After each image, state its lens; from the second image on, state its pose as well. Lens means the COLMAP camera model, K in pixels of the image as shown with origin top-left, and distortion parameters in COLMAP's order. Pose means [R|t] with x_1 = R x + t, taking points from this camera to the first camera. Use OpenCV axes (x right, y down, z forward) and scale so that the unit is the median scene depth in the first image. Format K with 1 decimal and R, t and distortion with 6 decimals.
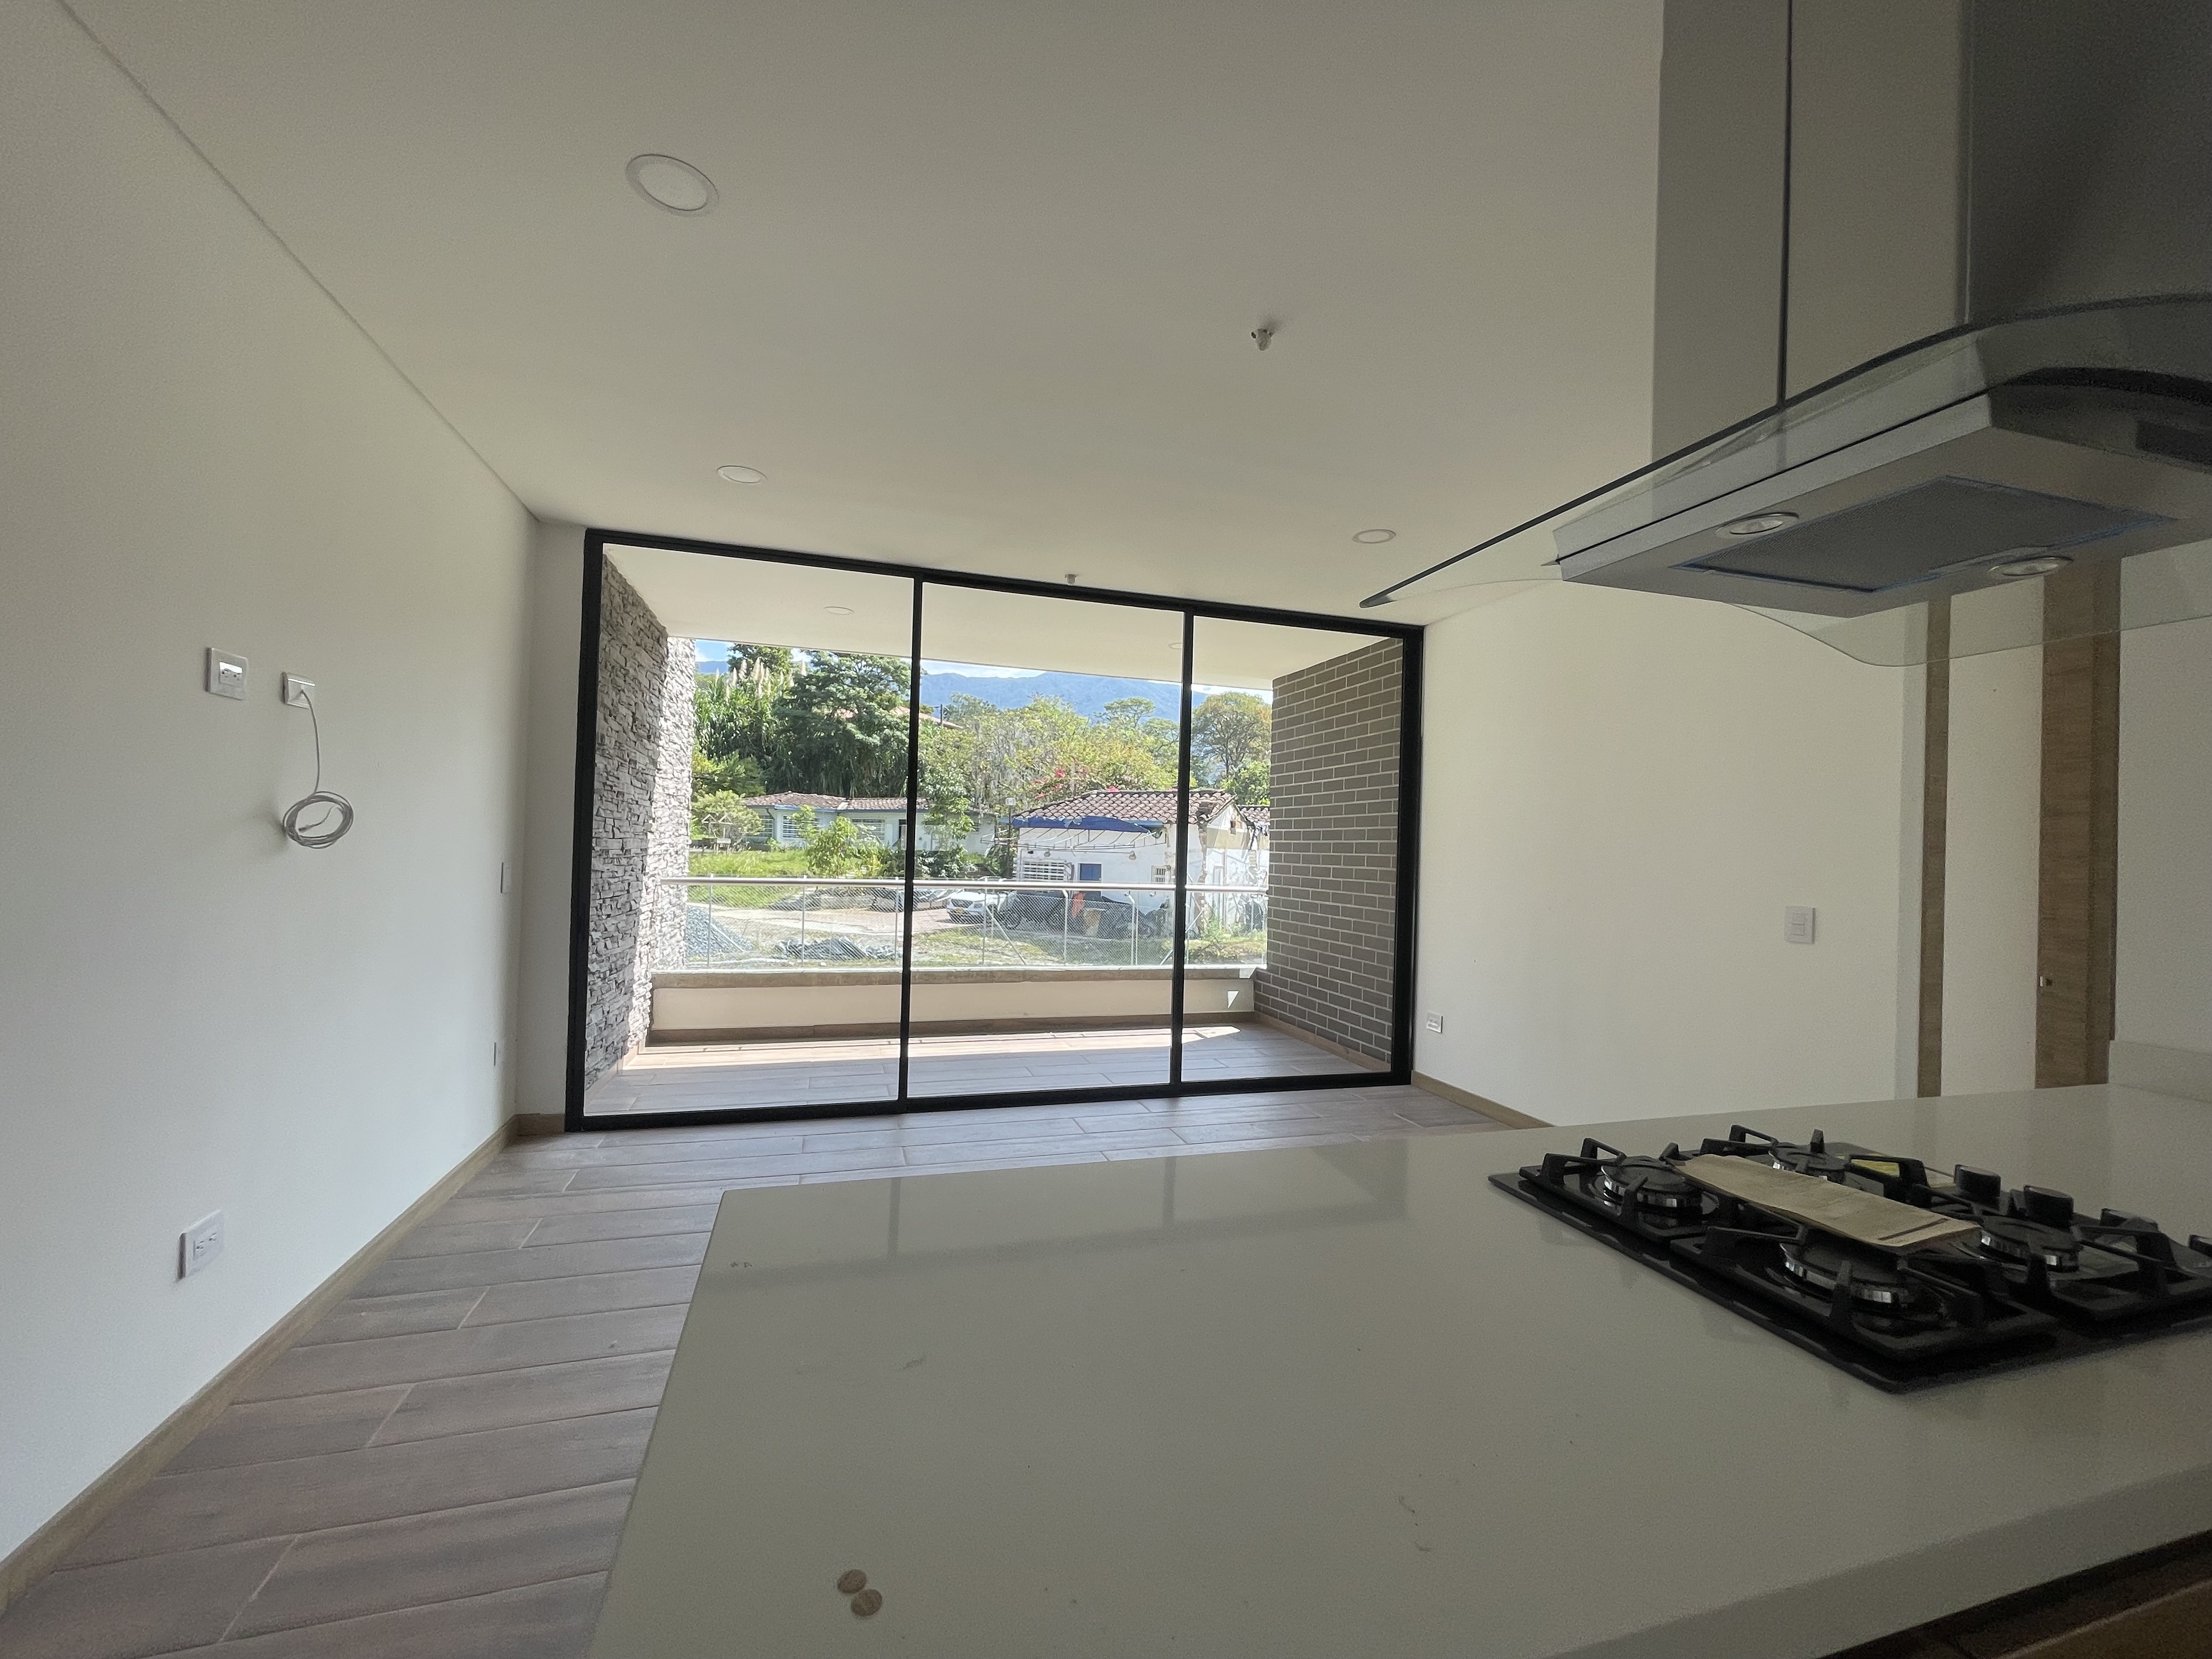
lens RADIAL K [[887.9, 0, 1092.8], [0, 887.9, 835.4], [0, 0, 1]] dist [-0.001455, -0.000084]
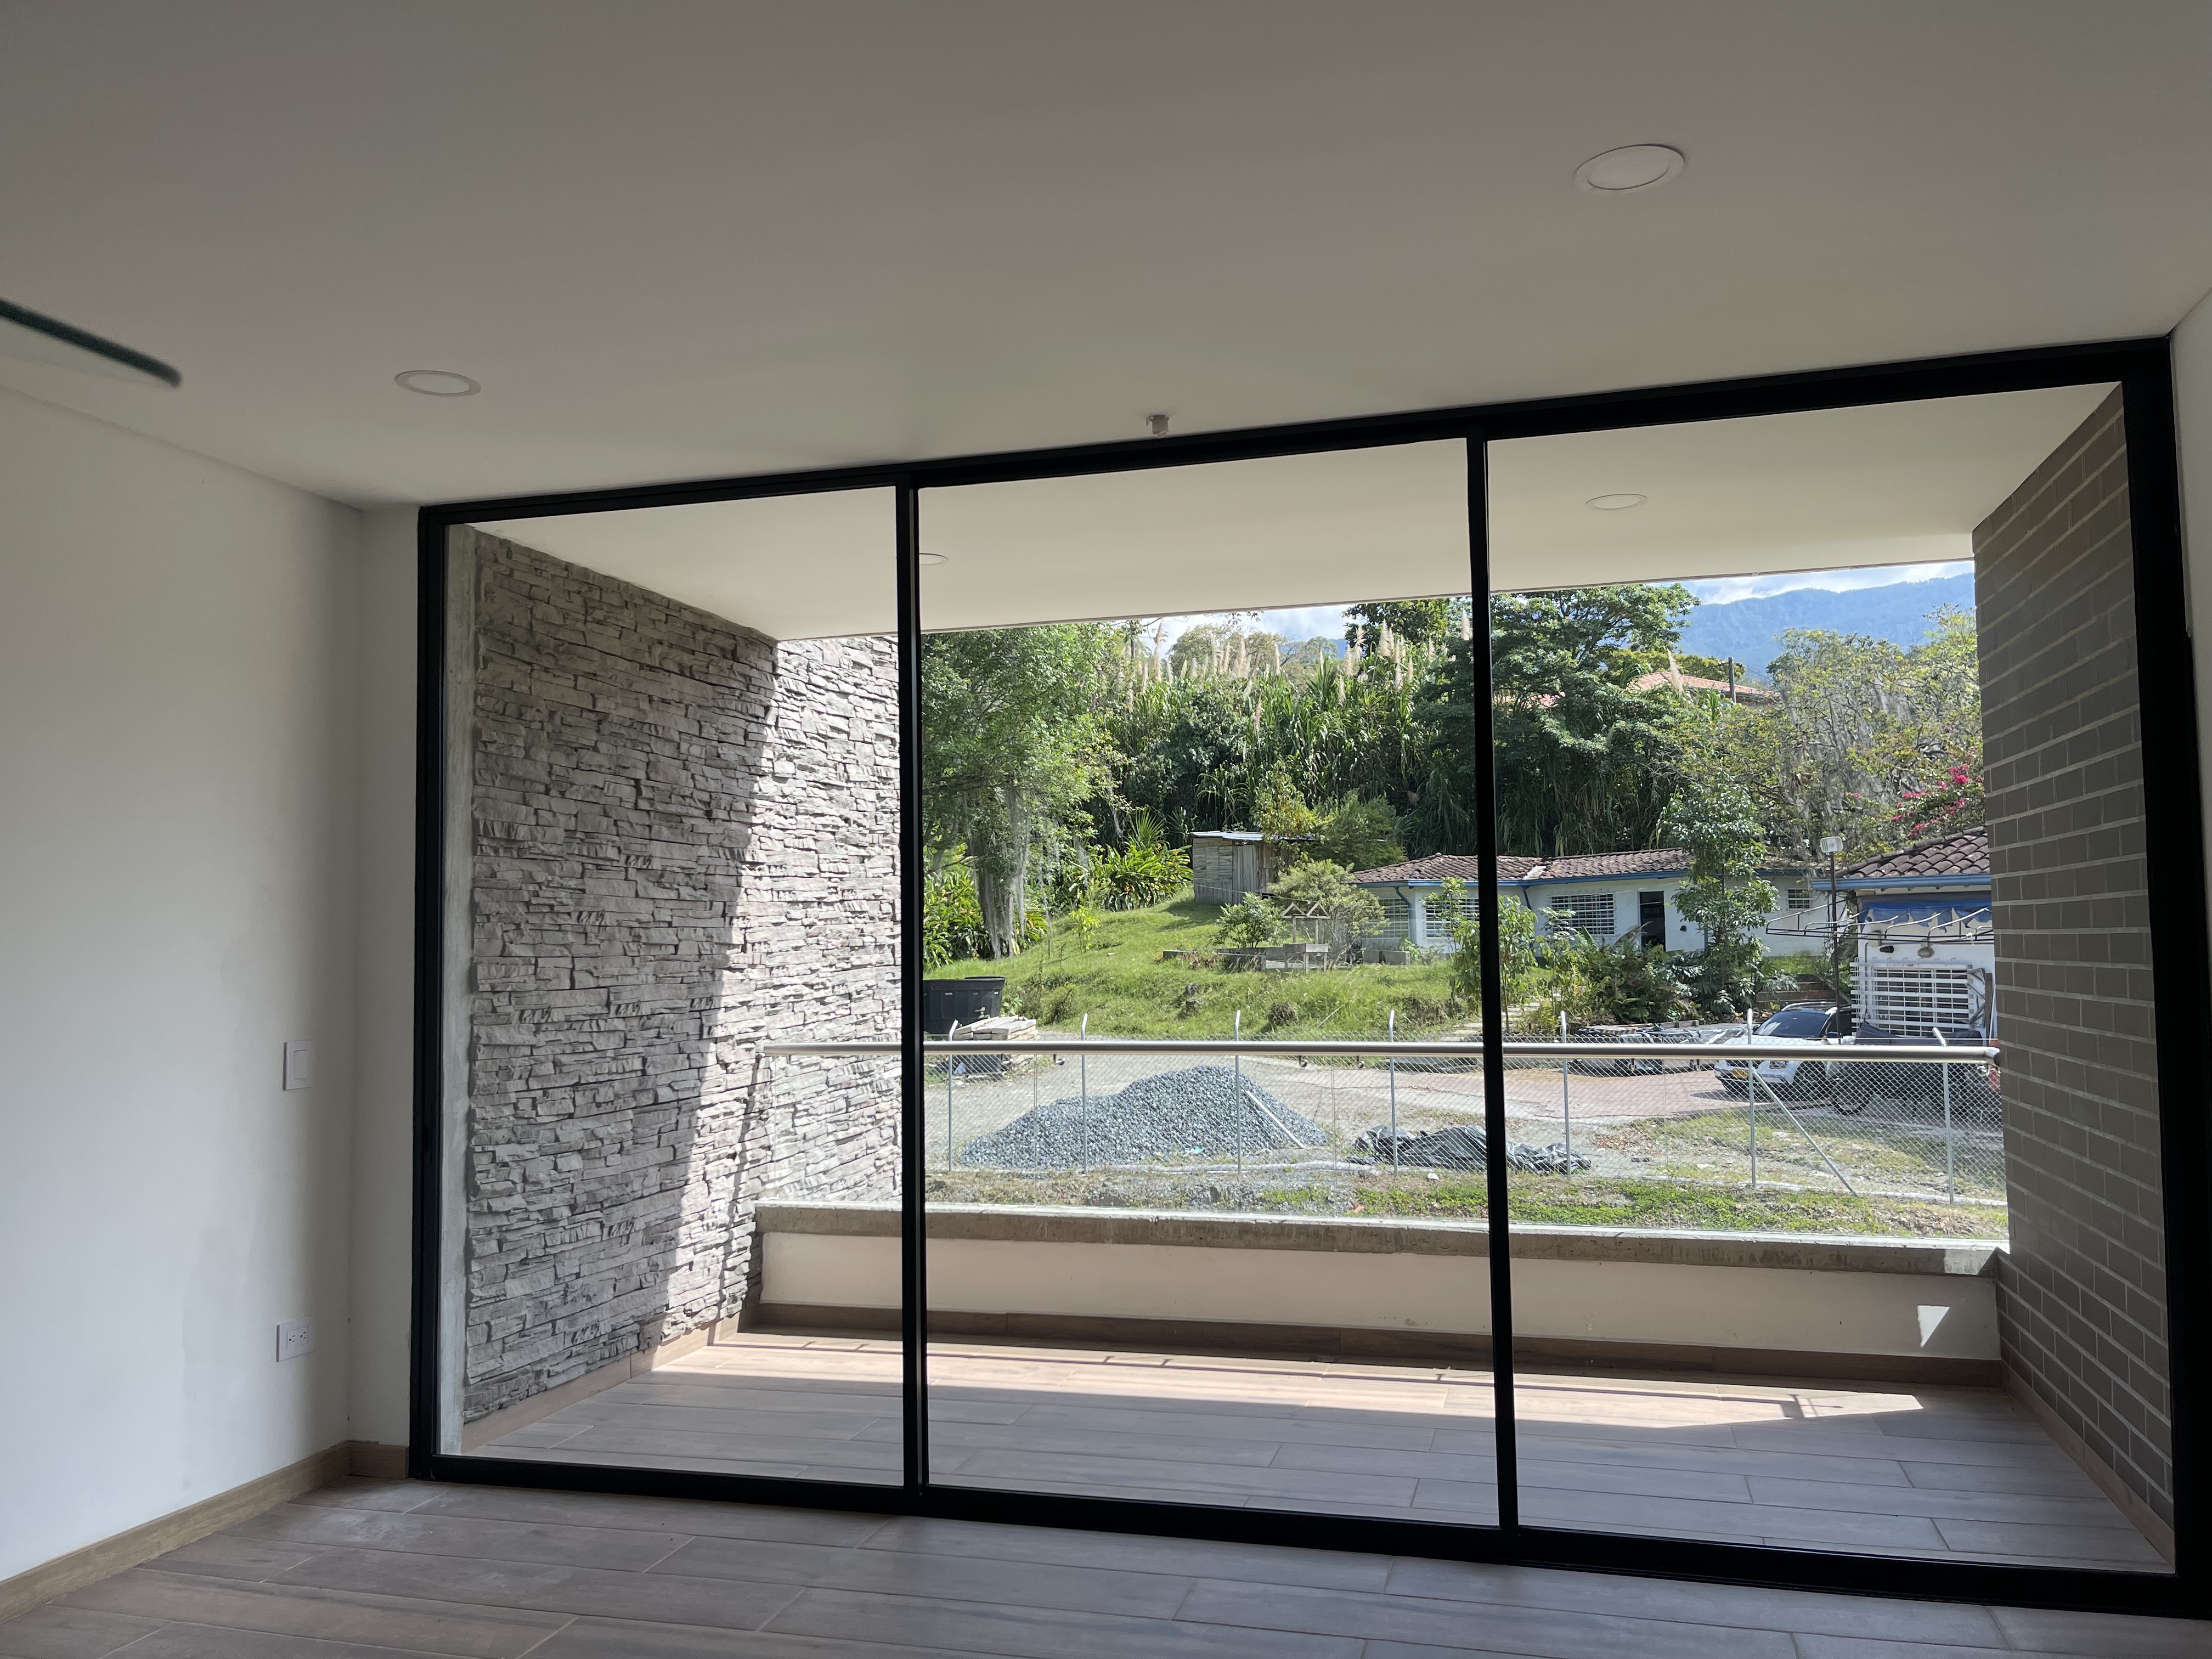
lens RADIAL K [[1657.5, 0, 1119.2], [0, 1657.5, 840.4], [0, 0, 1]] dist [0.026779, -0.004635]
pose [[0.846702, -0.074101, -0.526882, 0.042976], [0.047295, 0.996816, -0.064190, -0.000793], [0.529961, 0.029431, 0.847511, 0.024208]]
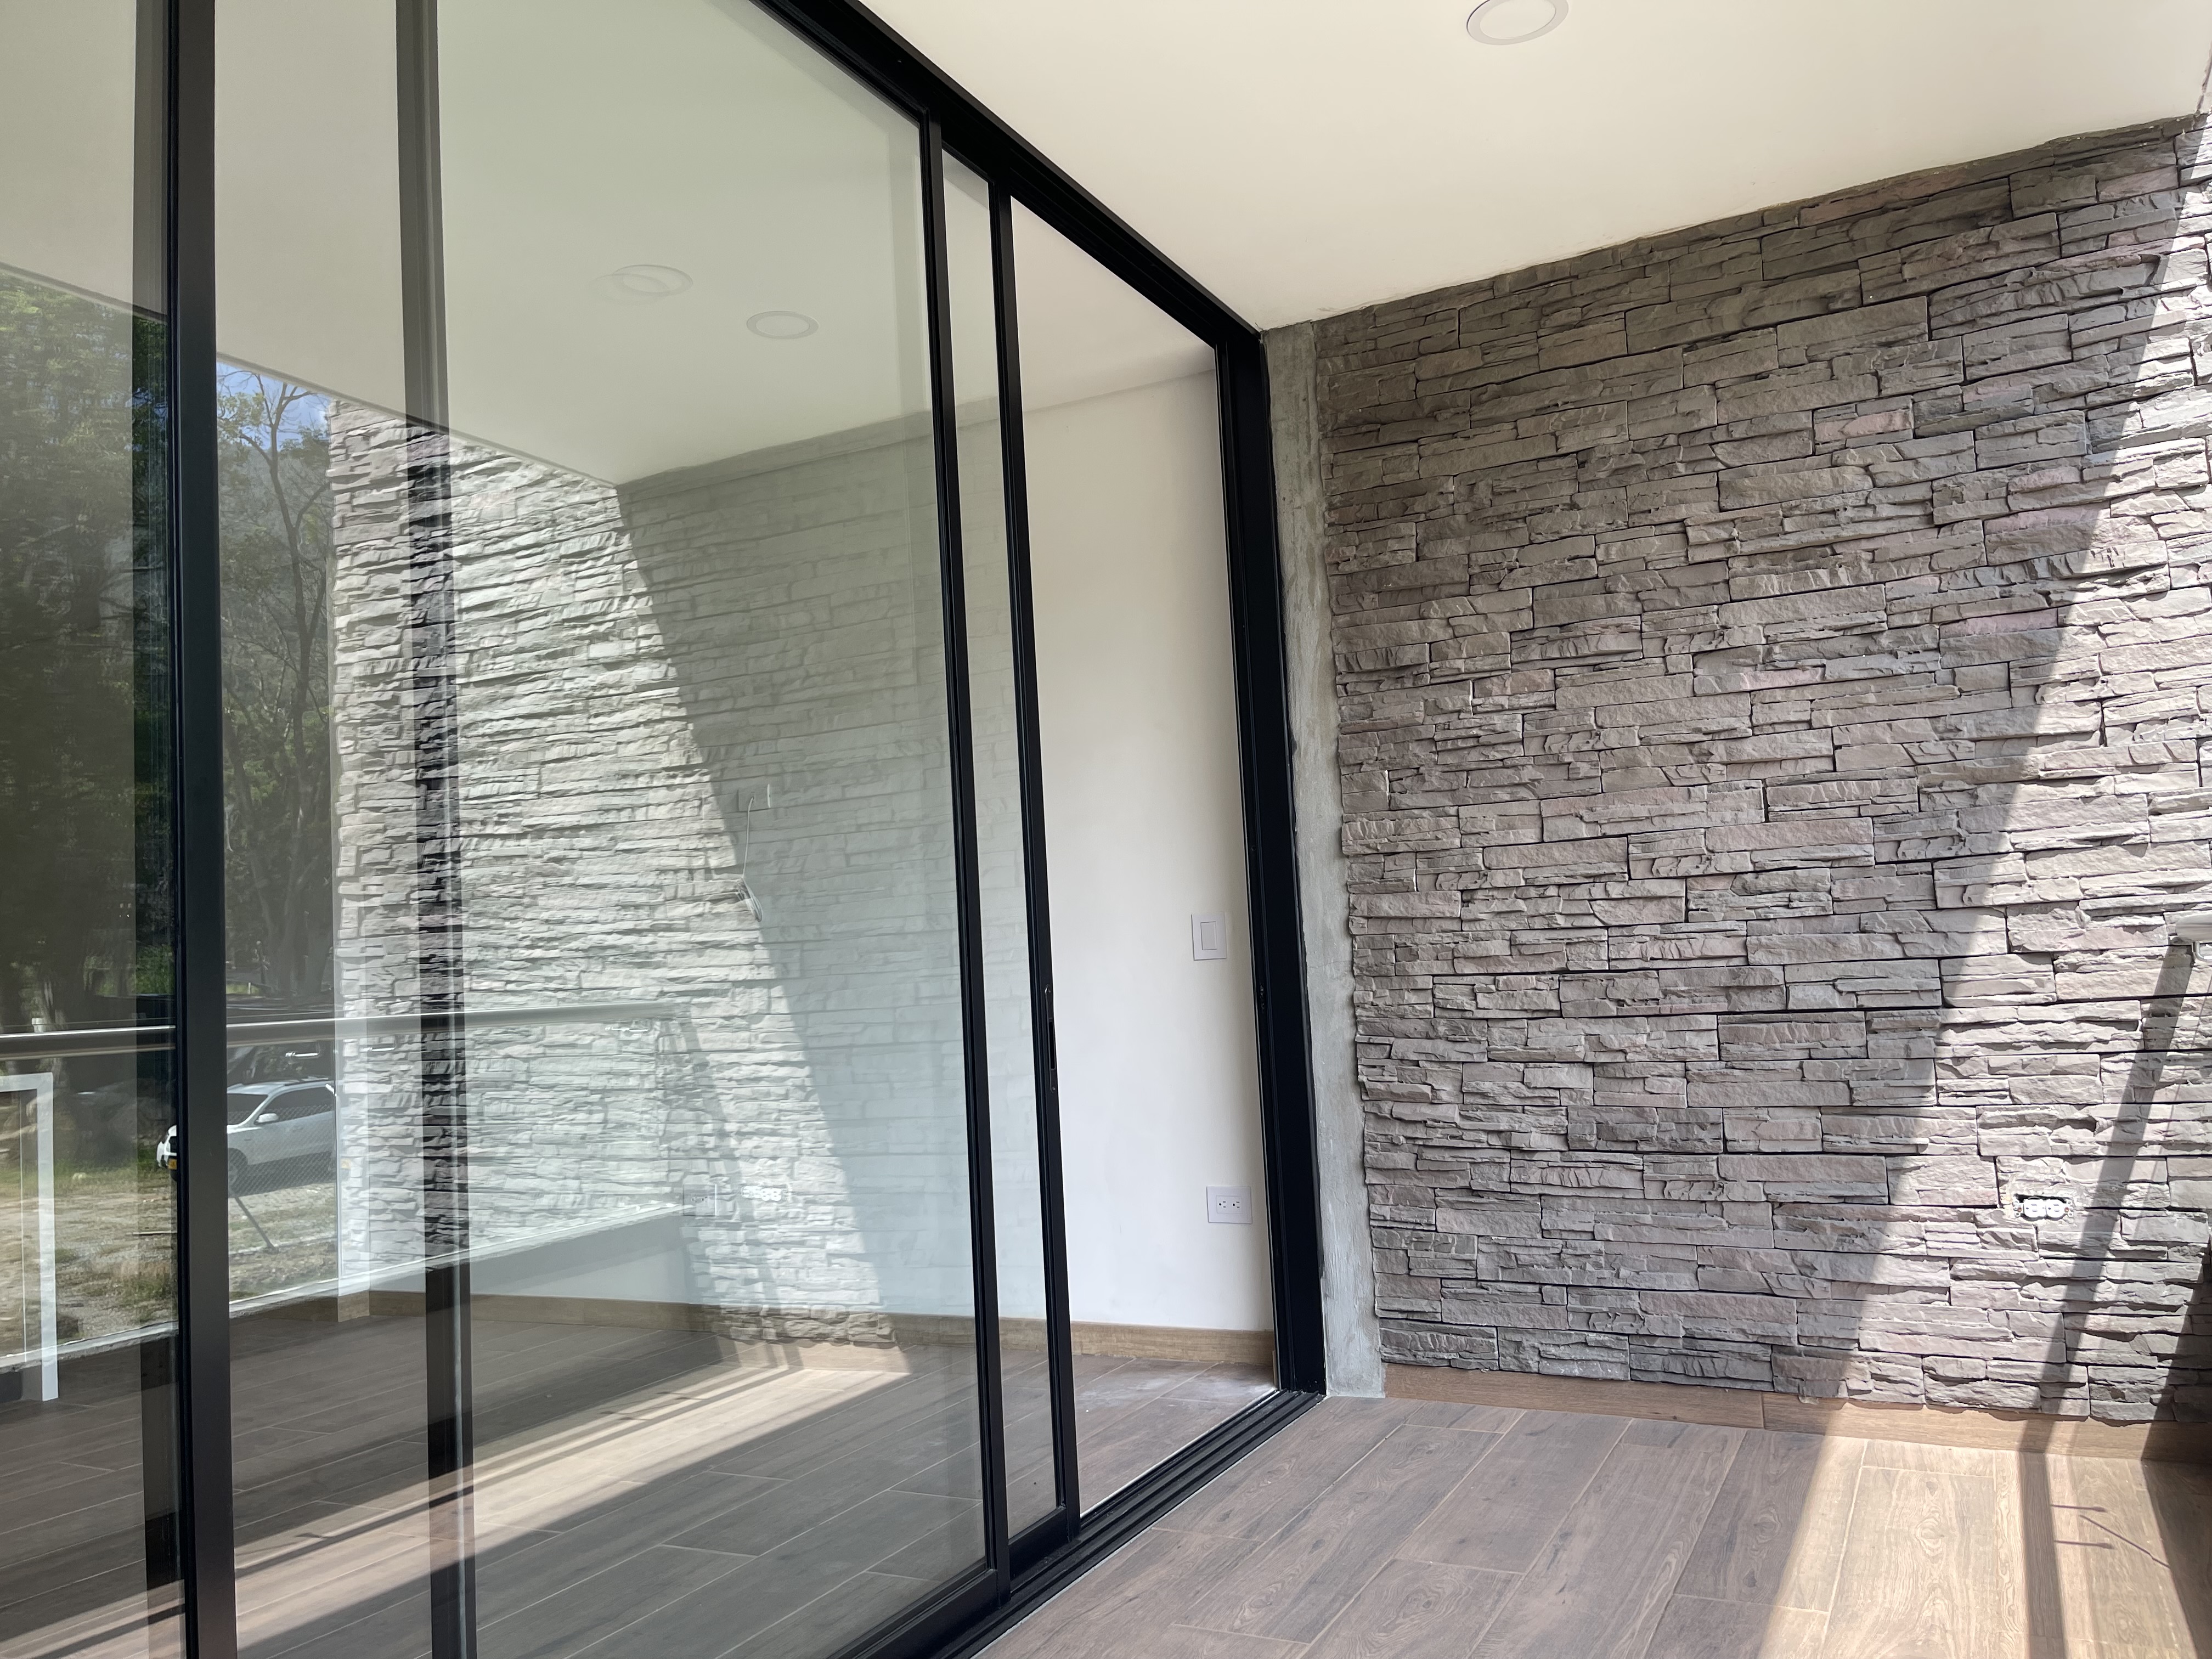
lens RADIAL K [[1657.5, 0, 1119.2], [0, 1657.5, 840.4], [0, 0, 1]] dist [0.026779, -0.004635]
pose [[-0.685751, -0.050990, -0.726048, 0.024131], [0.043573, 0.992878, -0.110884, 0.009467], [0.726530, -0.107675, -0.678645, 0.154277]]
